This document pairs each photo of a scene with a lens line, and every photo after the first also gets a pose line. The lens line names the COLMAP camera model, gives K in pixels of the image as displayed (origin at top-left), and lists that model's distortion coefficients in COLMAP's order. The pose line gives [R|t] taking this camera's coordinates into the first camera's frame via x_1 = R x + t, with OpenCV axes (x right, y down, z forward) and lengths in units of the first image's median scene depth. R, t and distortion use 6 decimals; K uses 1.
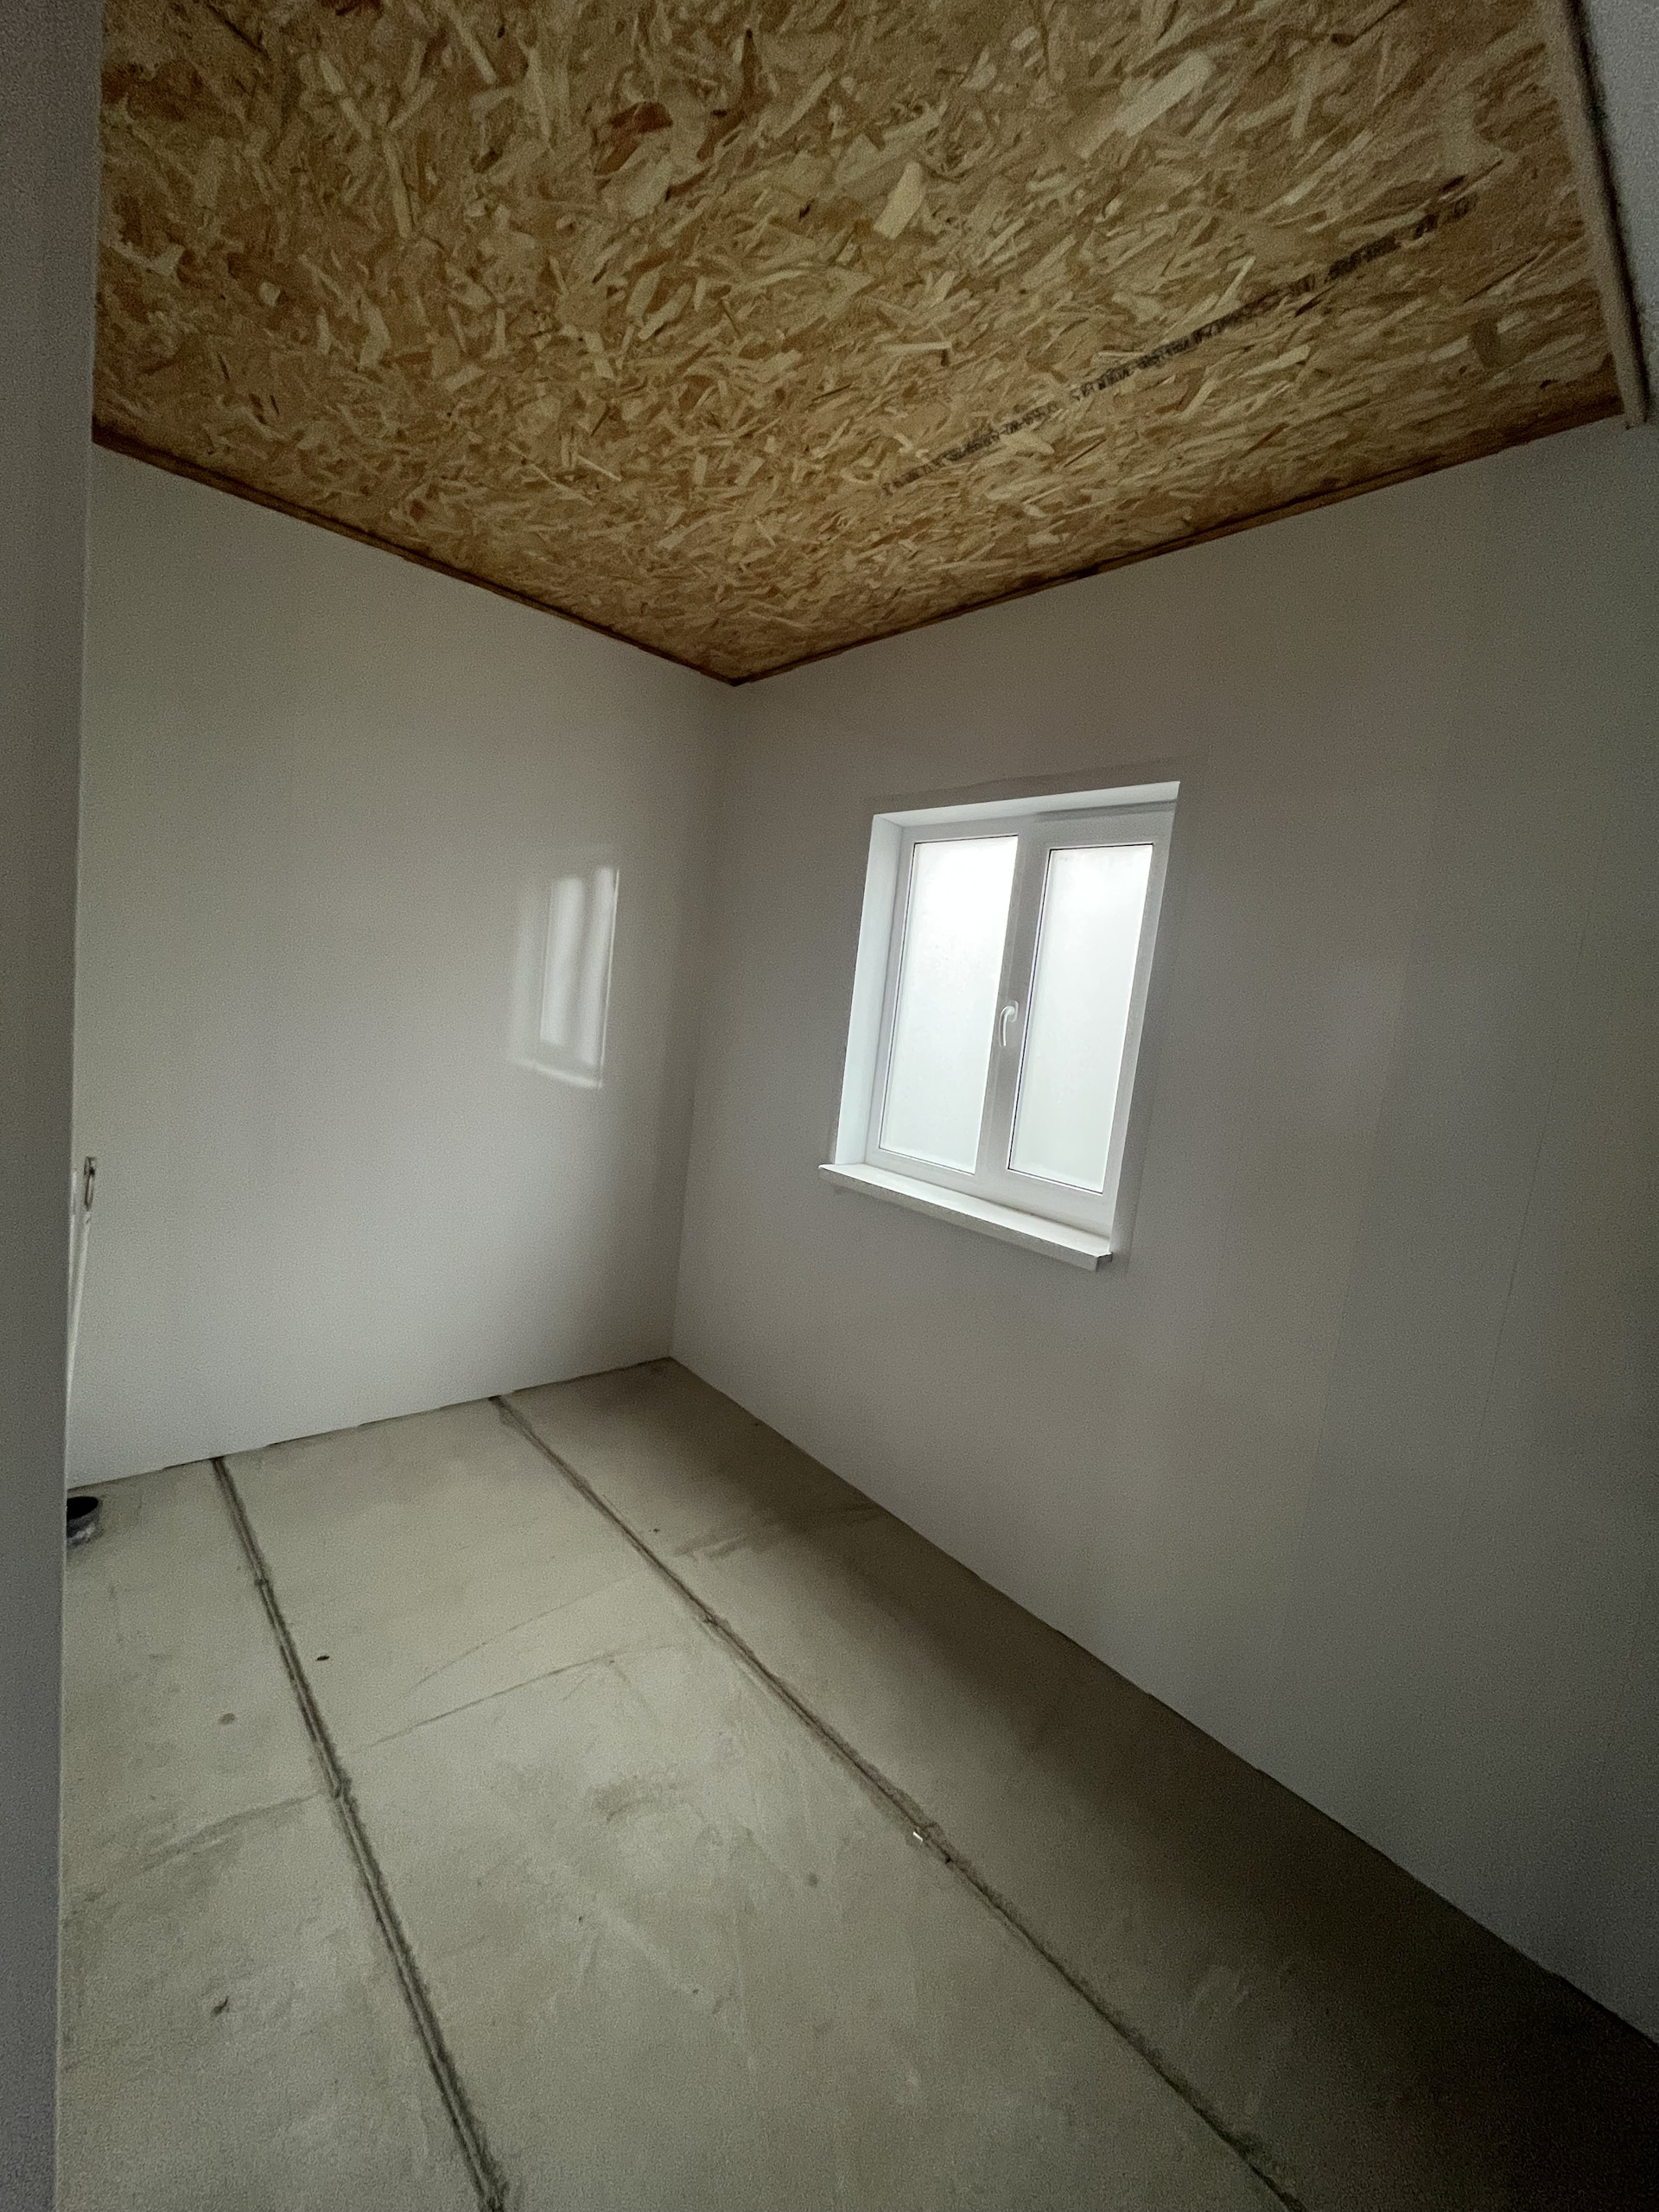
lens RADIAL K [[886.7, 0, 836.9], [0, 886.7, 1102.1], [0, 0, 1]] dist [-0.006727, 0.000200]
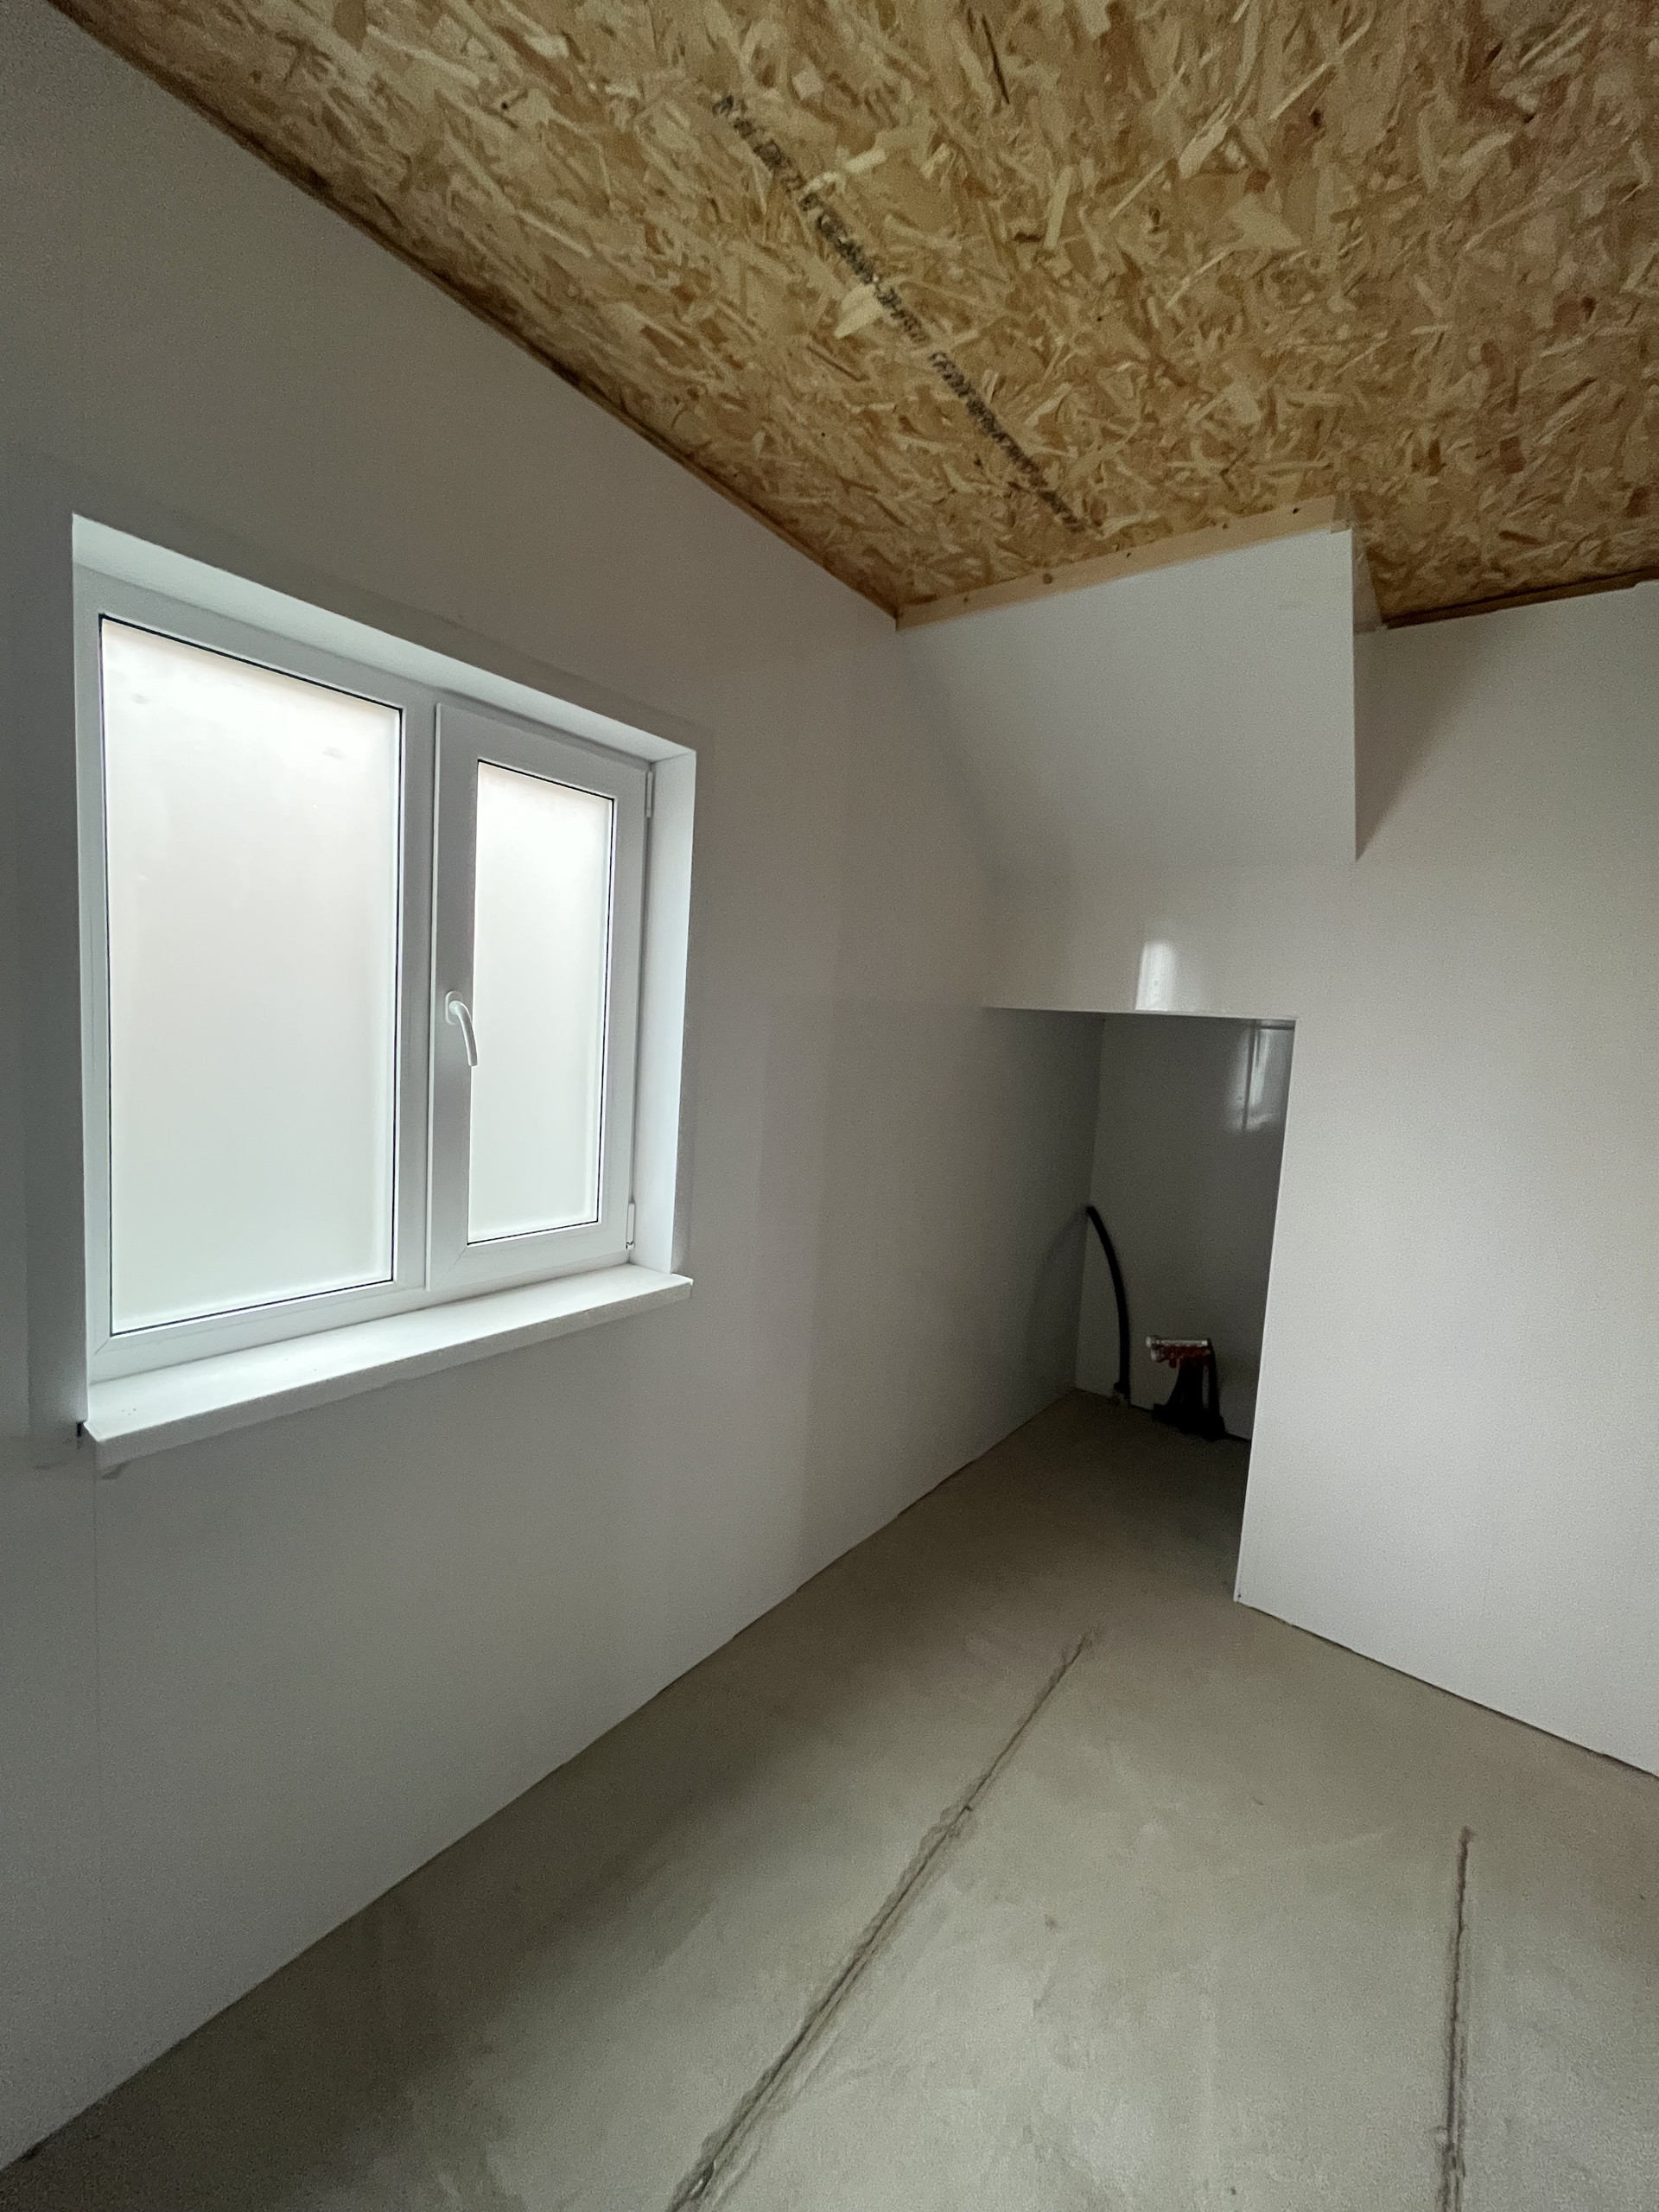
lens RADIAL K [[886.7, 0, 836.9], [0, 886.7, 1102.1], [0, 0, 1]] dist [-0.006727, 0.000200]
pose [[-0.177032, -0.211754, 0.961156, -0.737124], [0.030137, 0.974956, 0.220345, -0.264050], [-0.983744, 0.067975, -0.166216, 1.306338]]
